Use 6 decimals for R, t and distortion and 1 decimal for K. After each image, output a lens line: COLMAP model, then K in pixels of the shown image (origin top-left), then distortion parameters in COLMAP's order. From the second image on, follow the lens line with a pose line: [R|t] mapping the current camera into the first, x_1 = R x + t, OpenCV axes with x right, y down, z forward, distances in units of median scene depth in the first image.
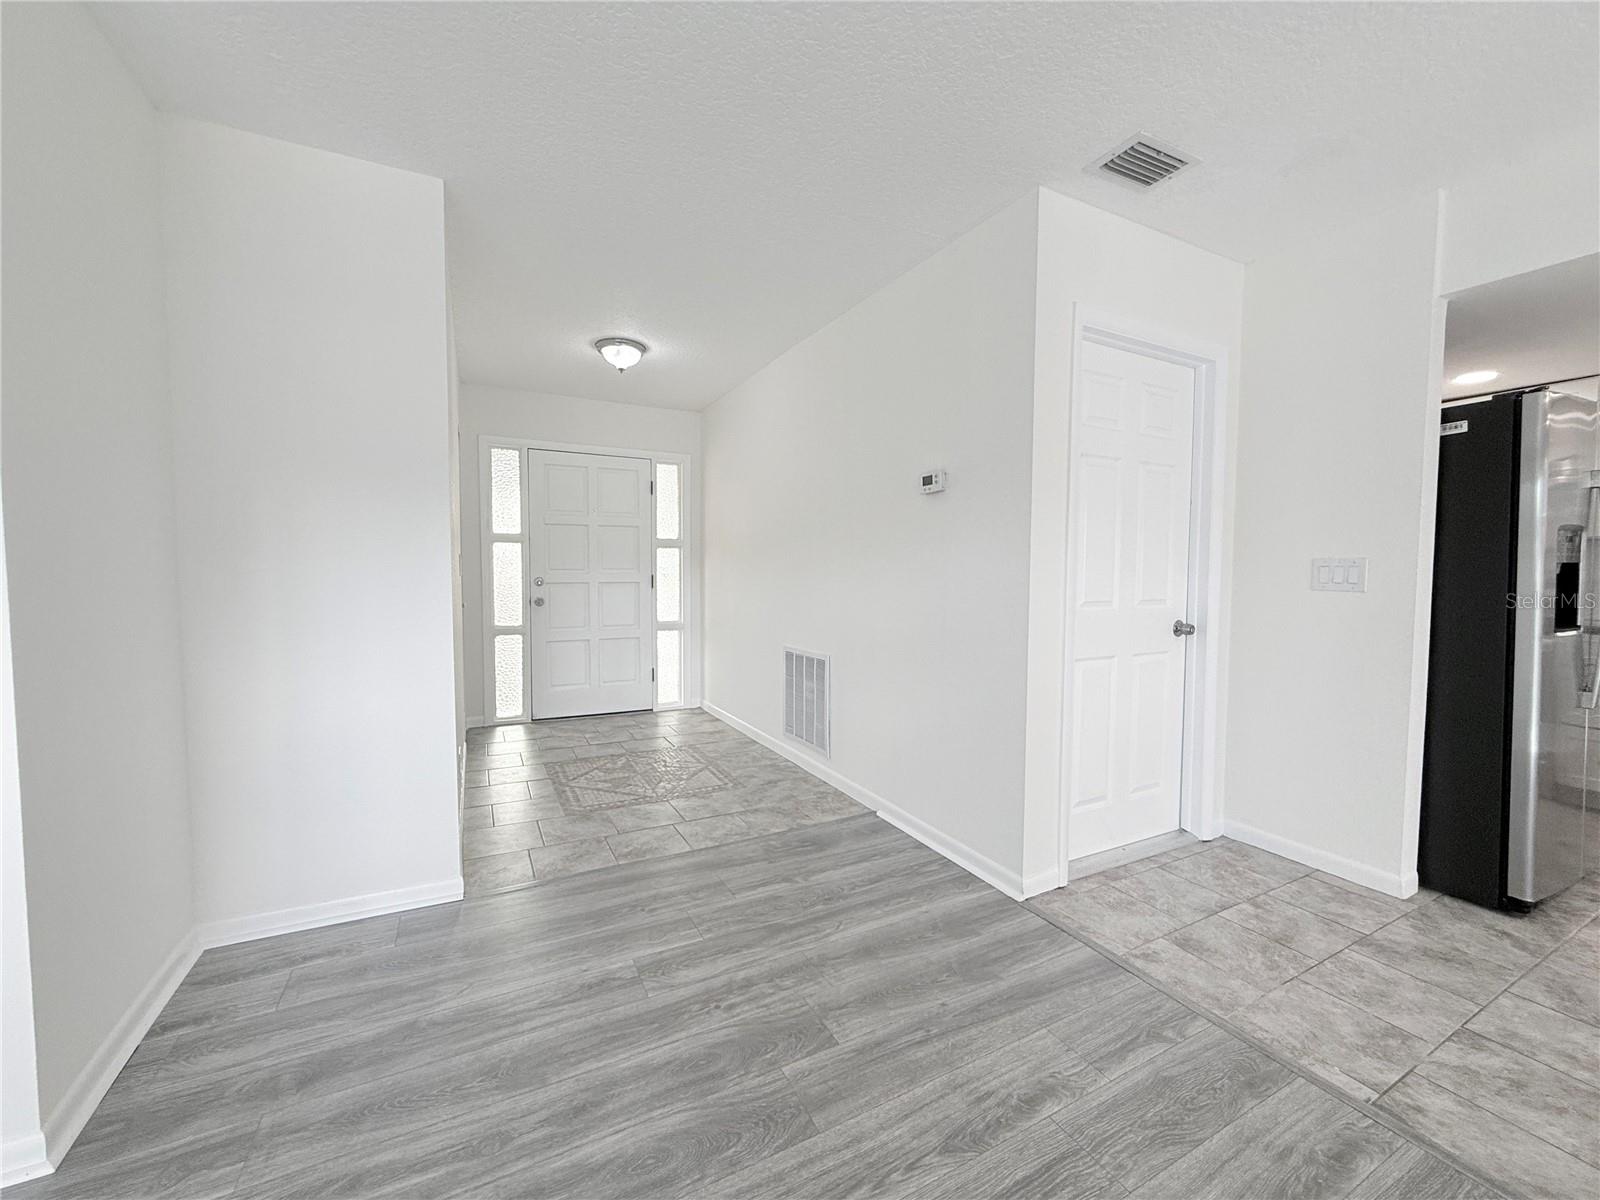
lens RADIAL K [[638.7, 0, 802.6], [0, 638.7, 596.9], [0, 0, 1]] dist [-0.002489, 0.000659]
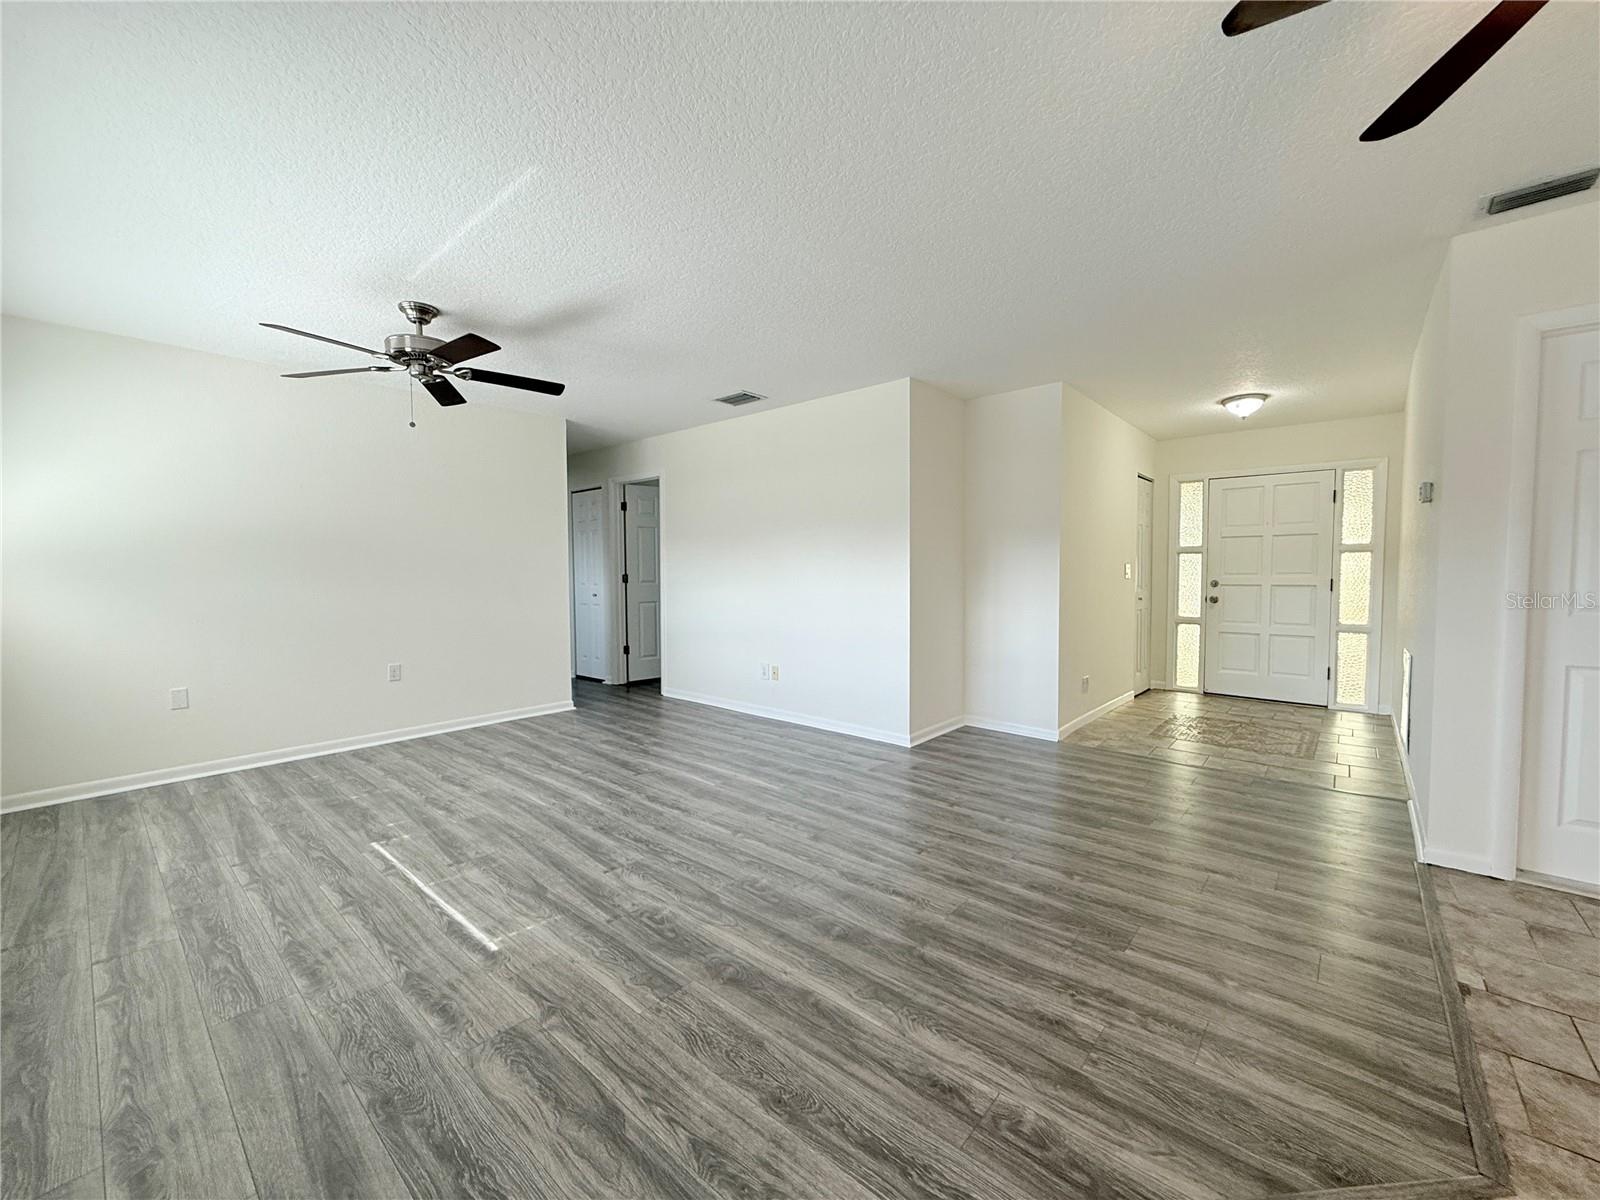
lens RADIAL K [[638.7, 0, 796.3], [0, 638.7, 602.1], [0, 0, 1]] dist [-0.002489, 0.000659]
pose [[0.354604, 0.036964, -0.934286, 0.477027], [-0.040047, 0.998902, 0.024321, 0.014898], [0.934159, 0.028791, 0.355695, -0.219127]]
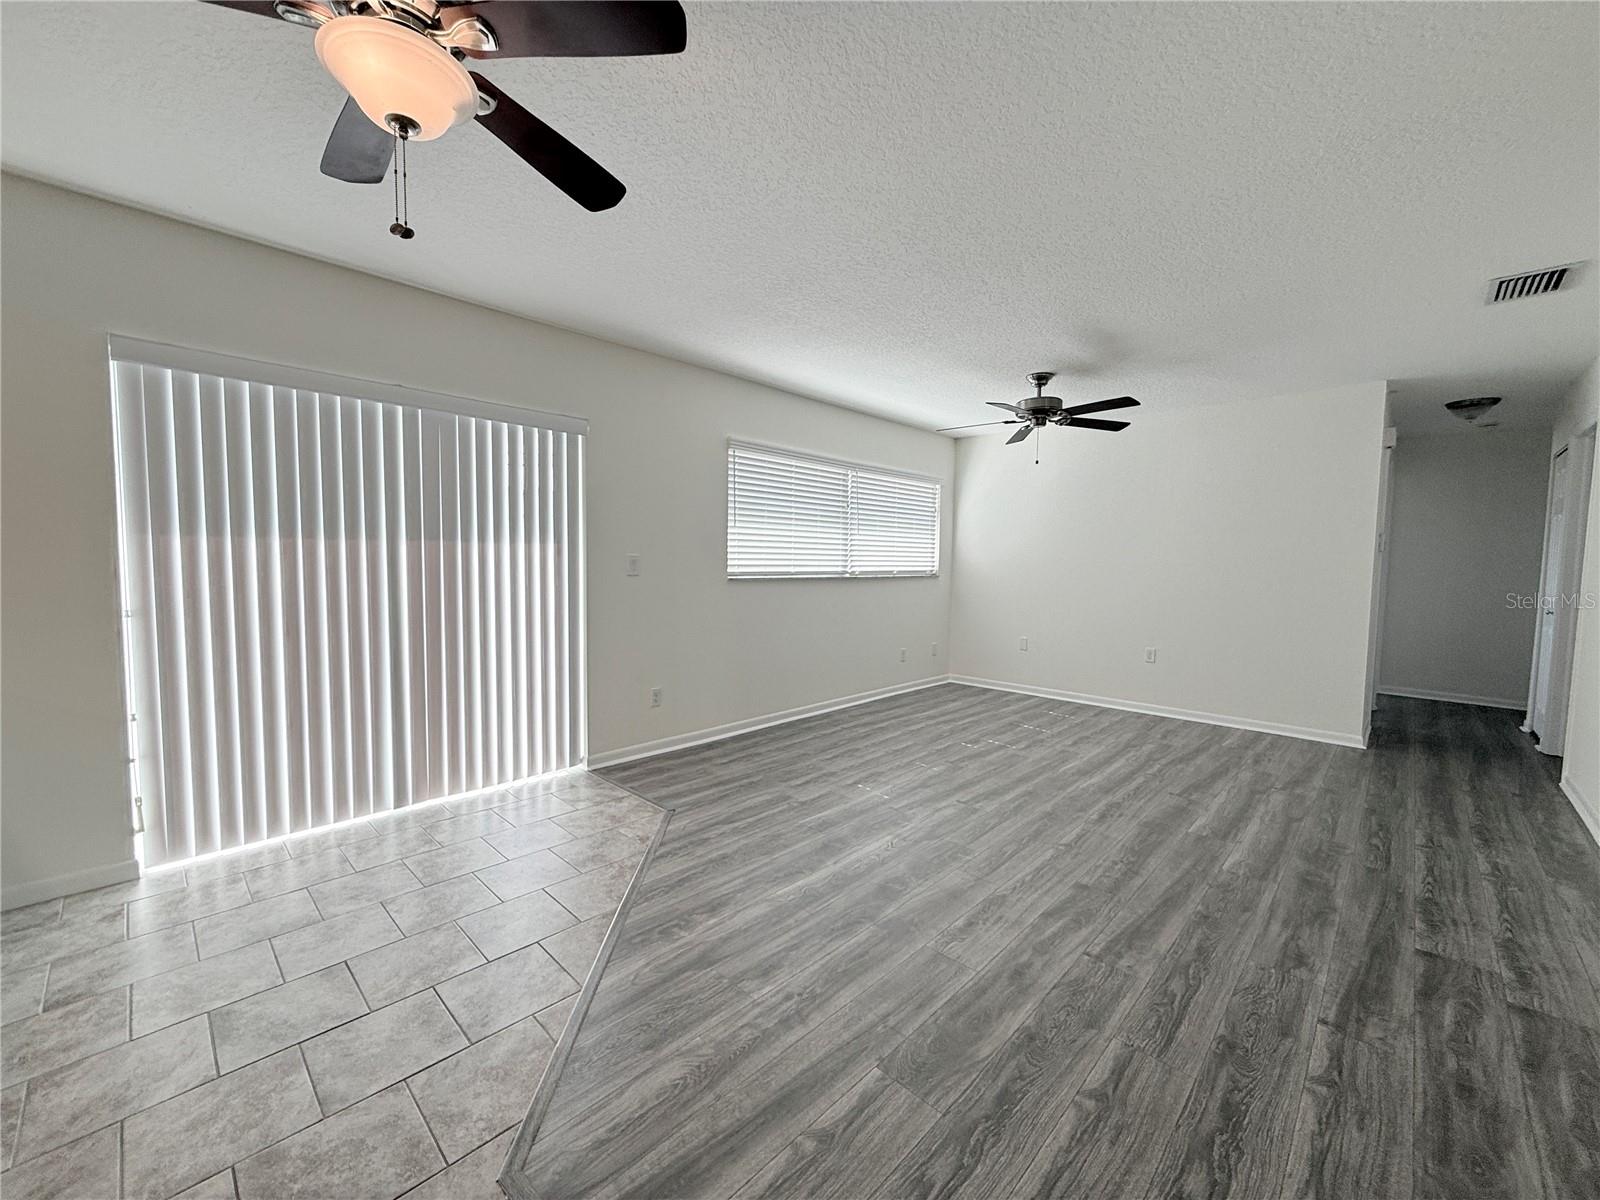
lens RADIAL K [[638.7, 0, 799.7], [0, 638.7, 595.8], [0, 0, 1]] dist [-0.002489, 0.000659]
pose [[-0.951479, -0.001296, -0.307711, 0.310424], [-0.035135, 0.993909, 0.104455, -0.031144], [0.305701, 0.110198, -0.945729, 0.413745]]
